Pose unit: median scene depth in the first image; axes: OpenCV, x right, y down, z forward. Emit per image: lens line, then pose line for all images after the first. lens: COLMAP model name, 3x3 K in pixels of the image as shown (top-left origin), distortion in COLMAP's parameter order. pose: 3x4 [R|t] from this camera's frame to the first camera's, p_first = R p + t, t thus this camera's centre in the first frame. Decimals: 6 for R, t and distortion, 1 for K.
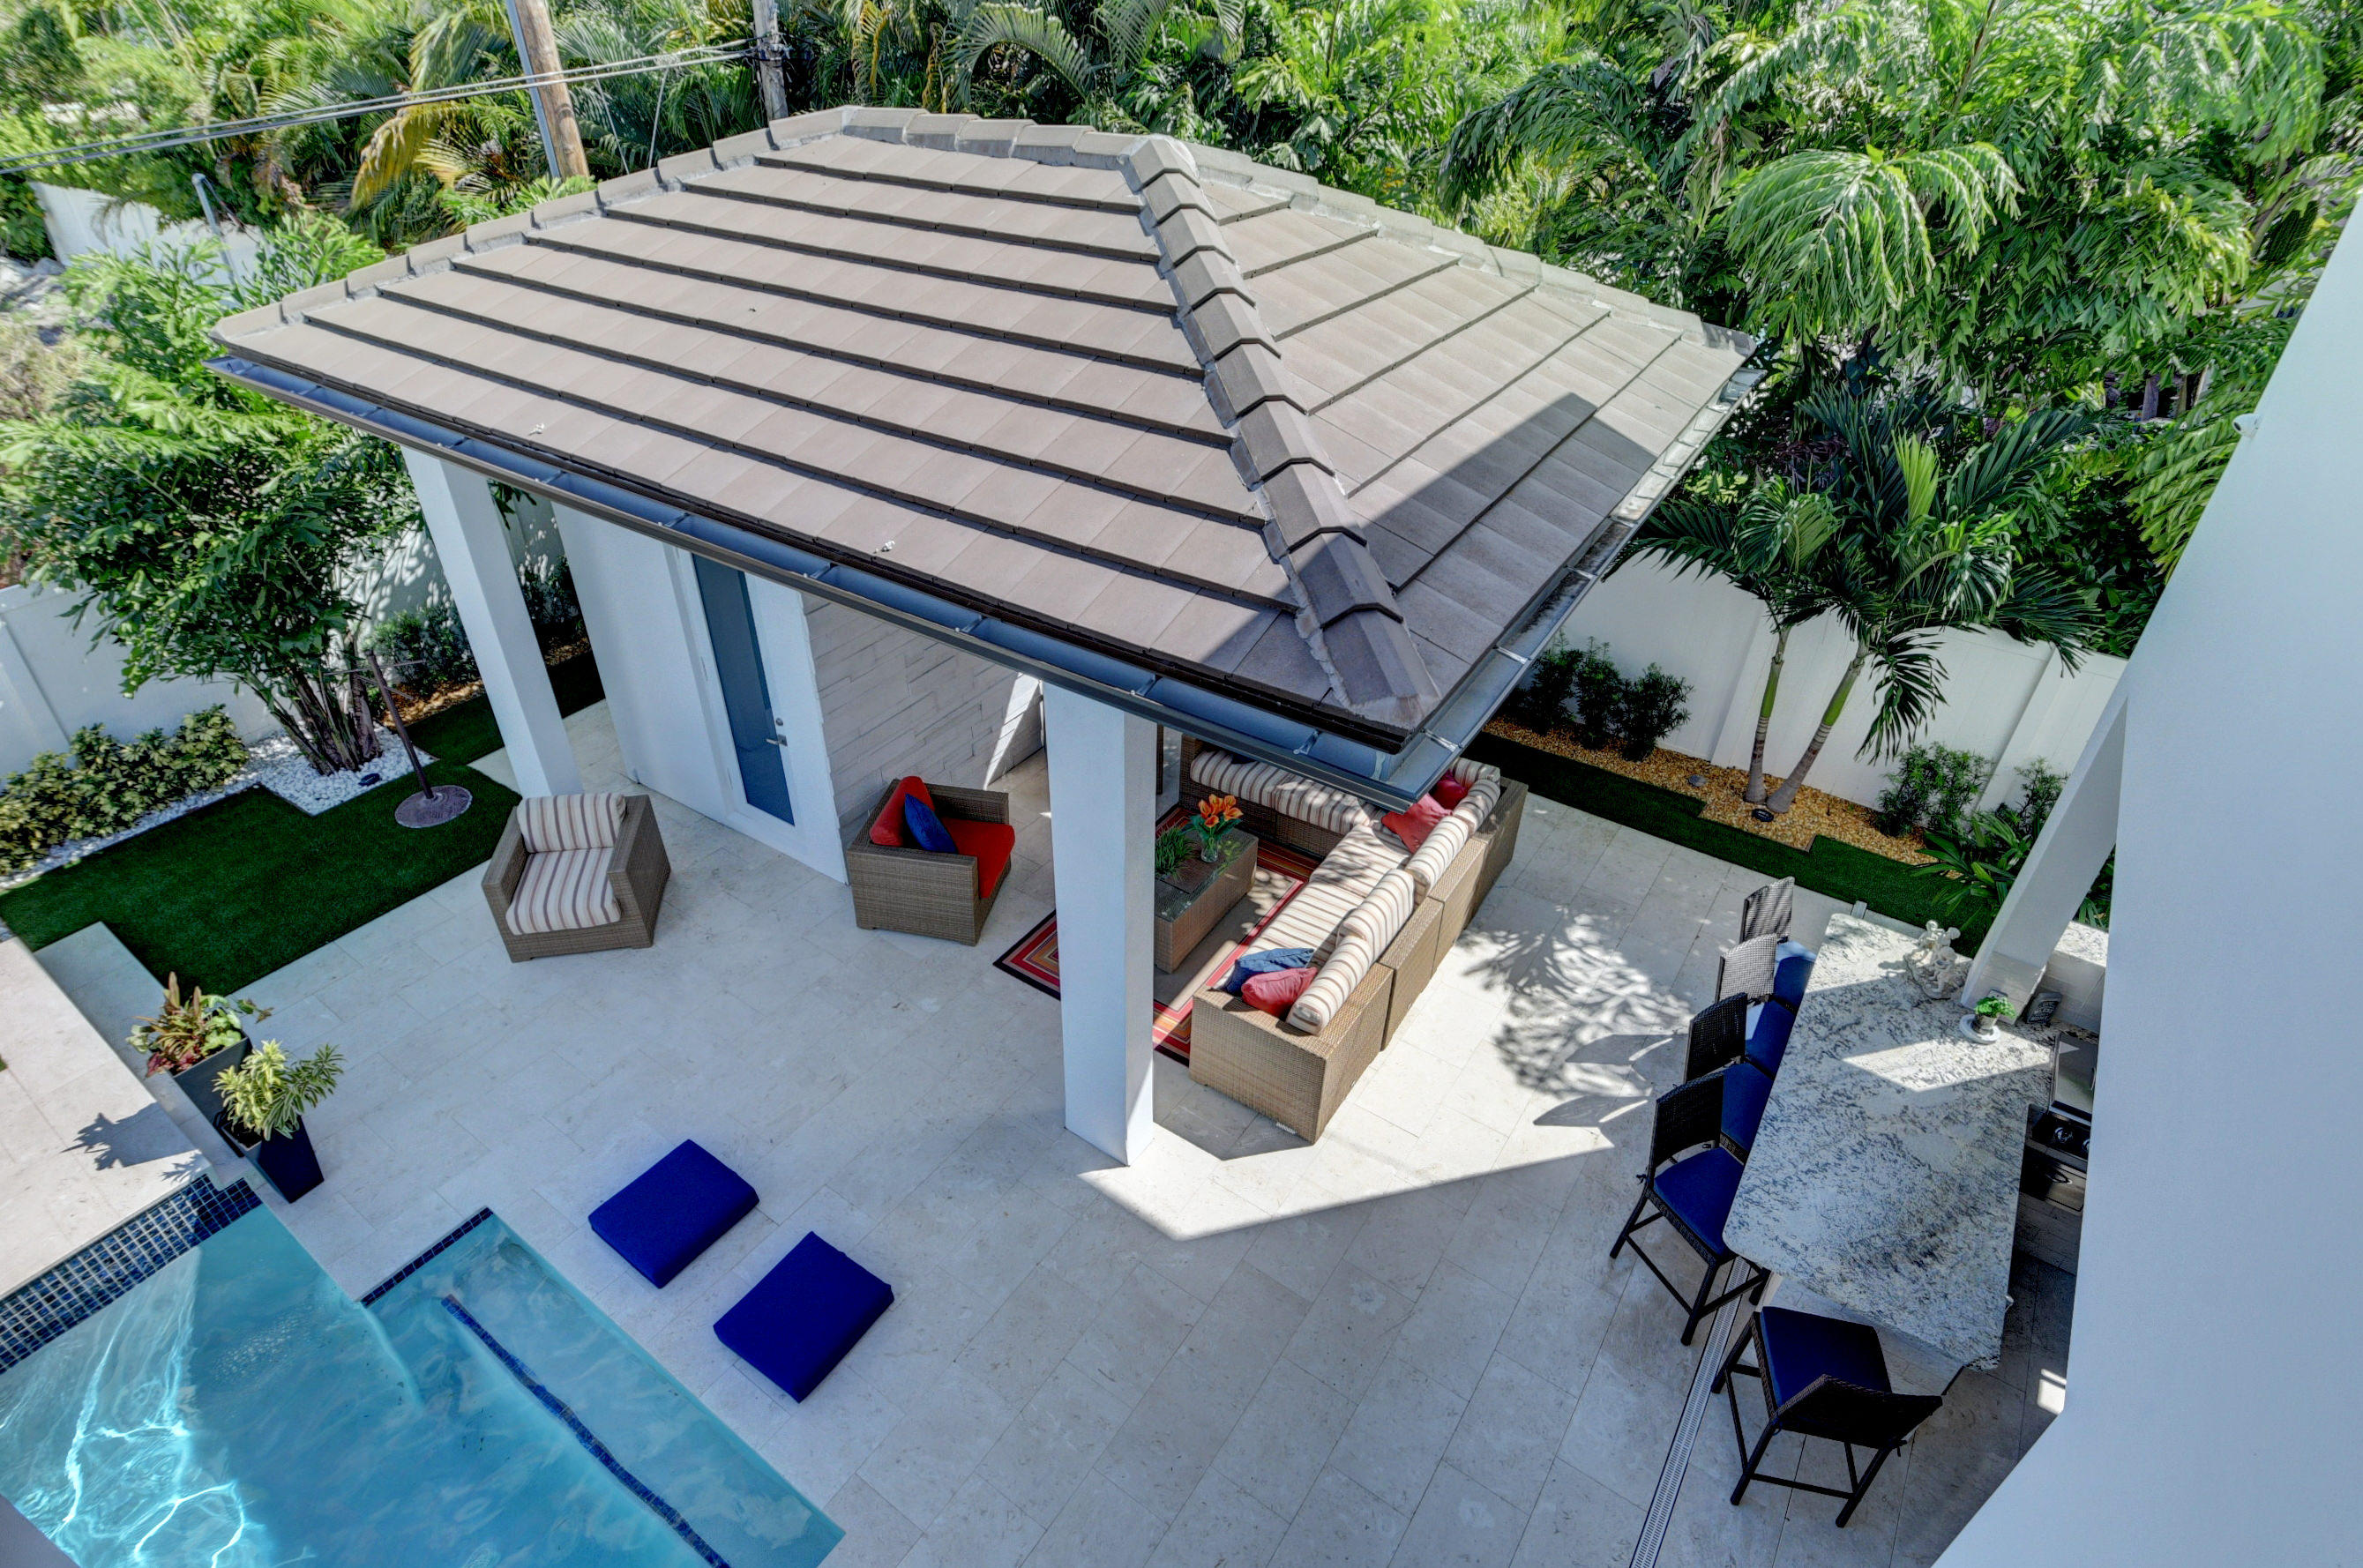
lens RADIAL K [[1196.4, 0, 1167.8], [0, 1196.4, 768.3], [0, 0, 1]] dist [0.000442, -0.000811]
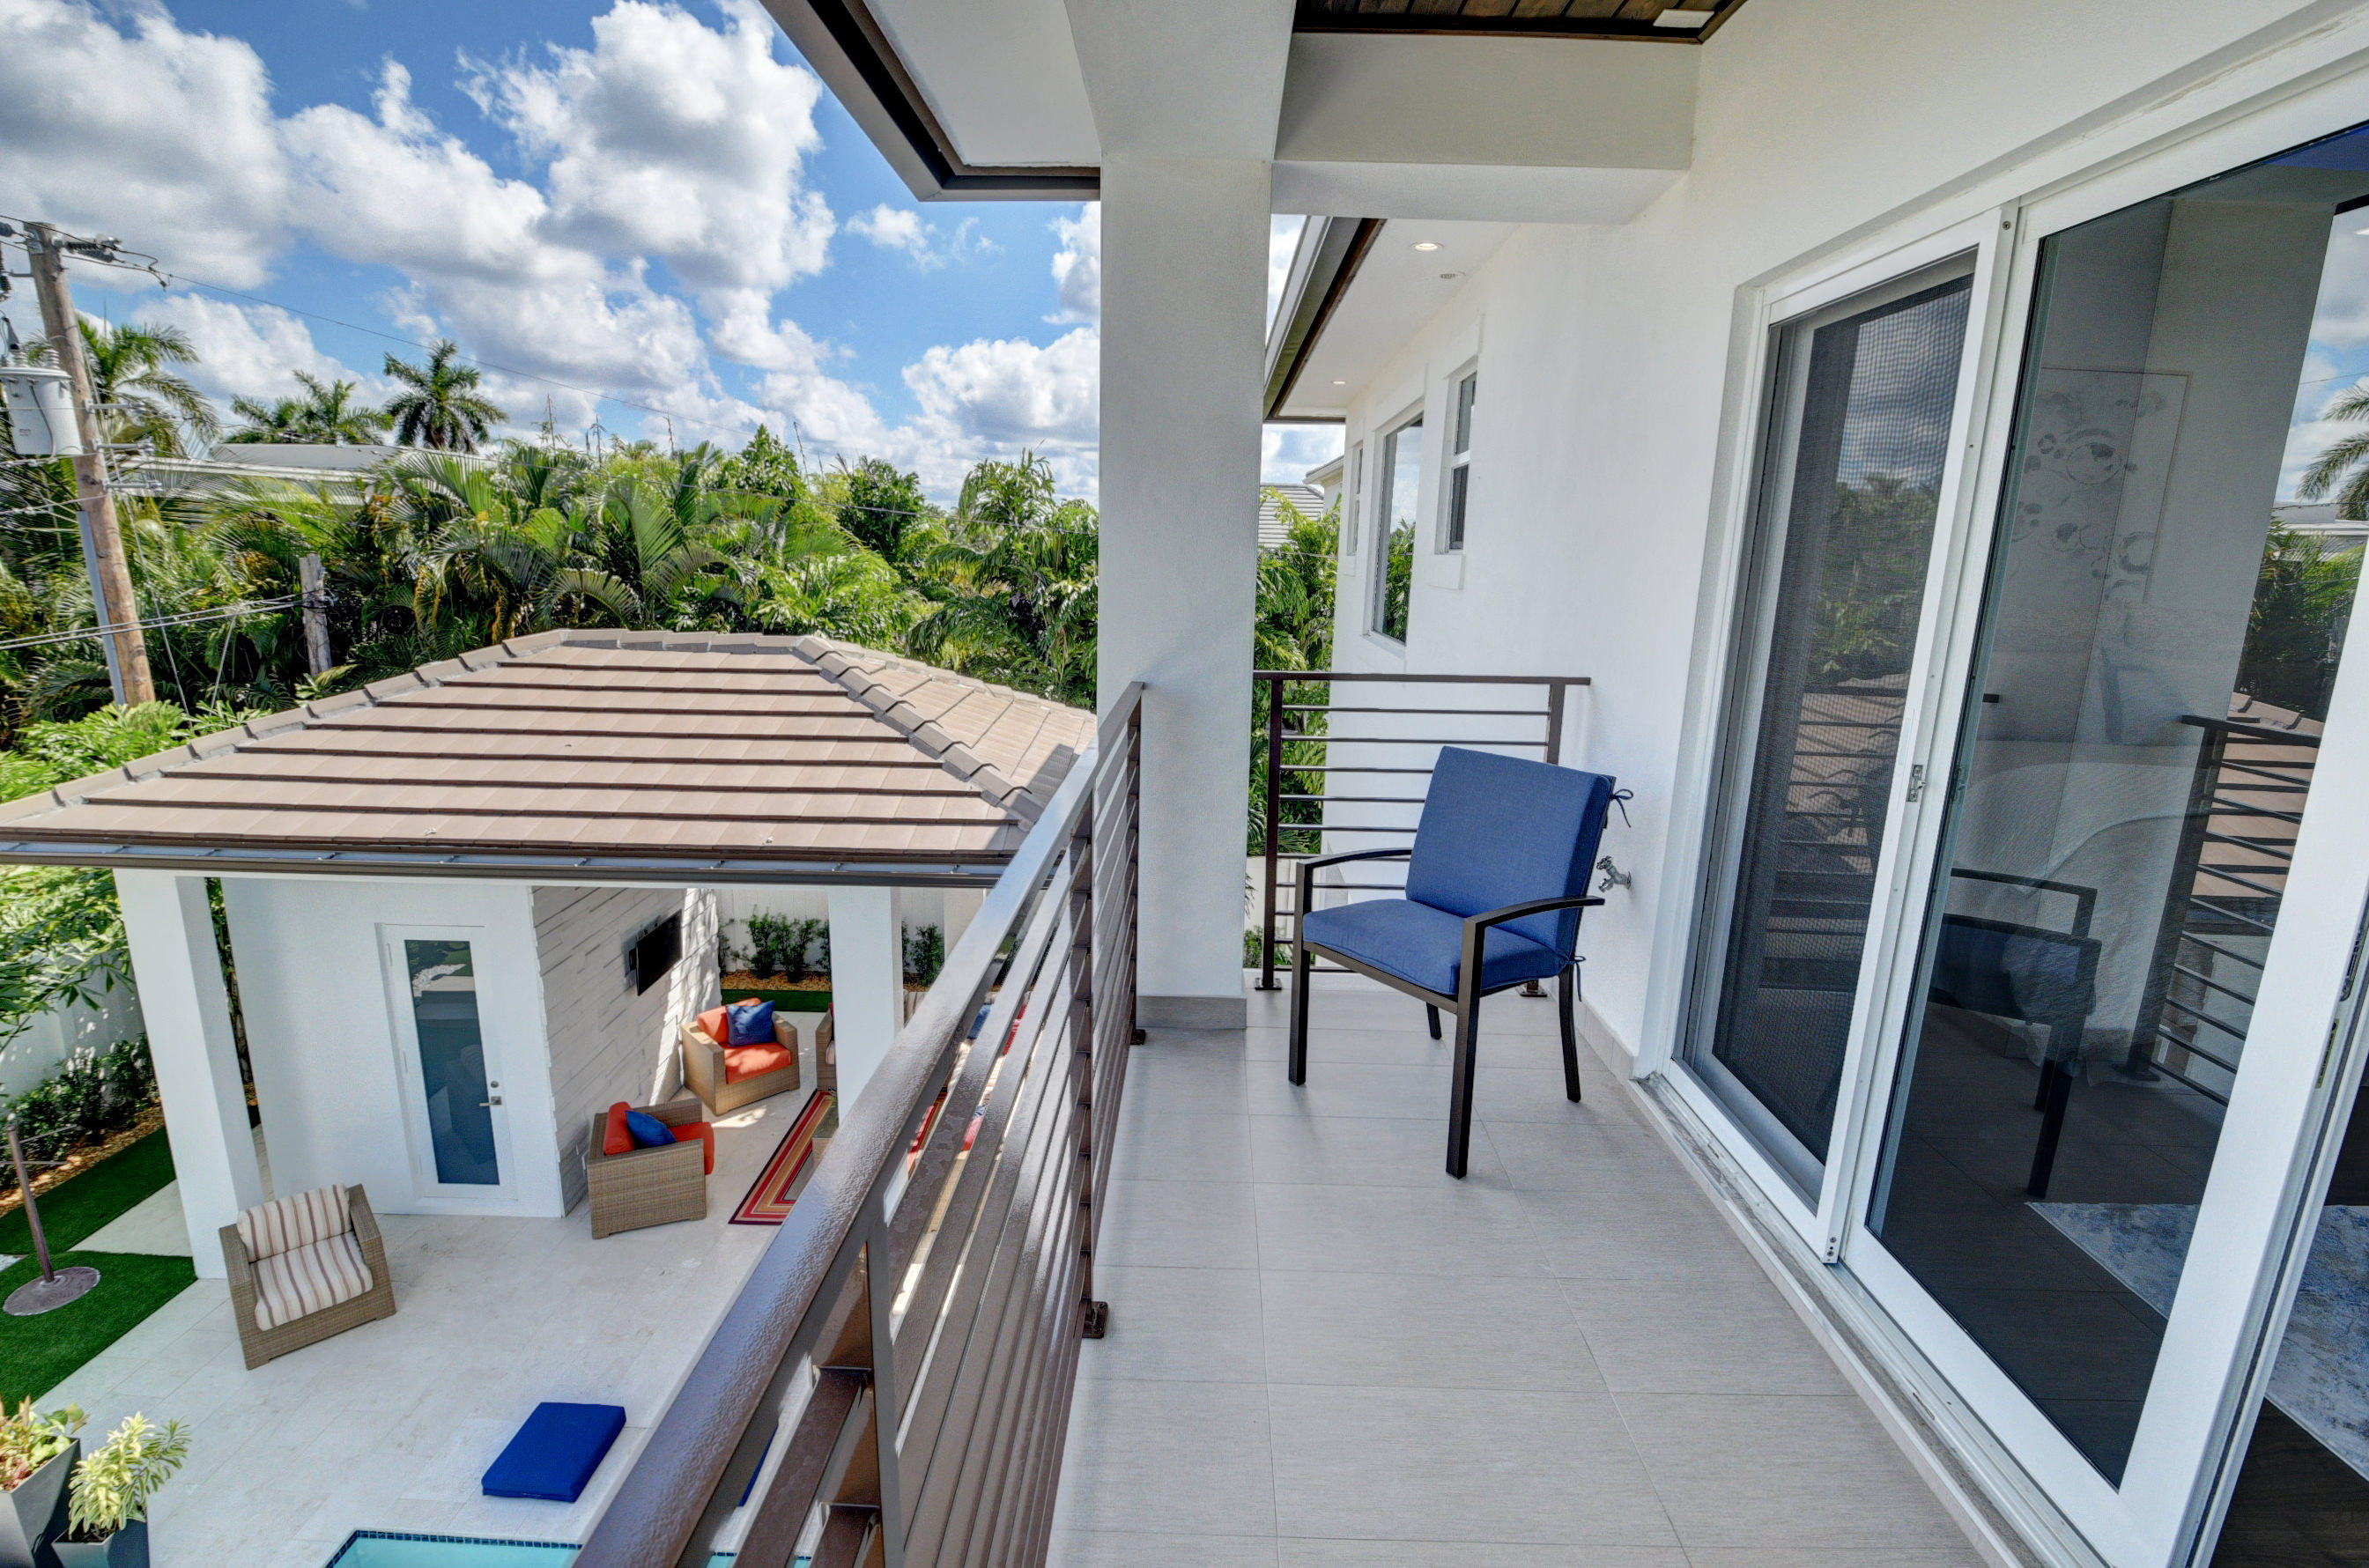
lens RADIAL K [[1035.6, 0, 1192.7], [0, 1035.6, 782.2], [0, 0, 1]] dist [-0.003459, -0.002235]
pose [[0.821184, -0.119309, 0.558053, -0.368986], [0.307366, 0.916407, -0.256370, 0.208161], [-0.480816, 0.382053, 0.789210, -0.348011]]
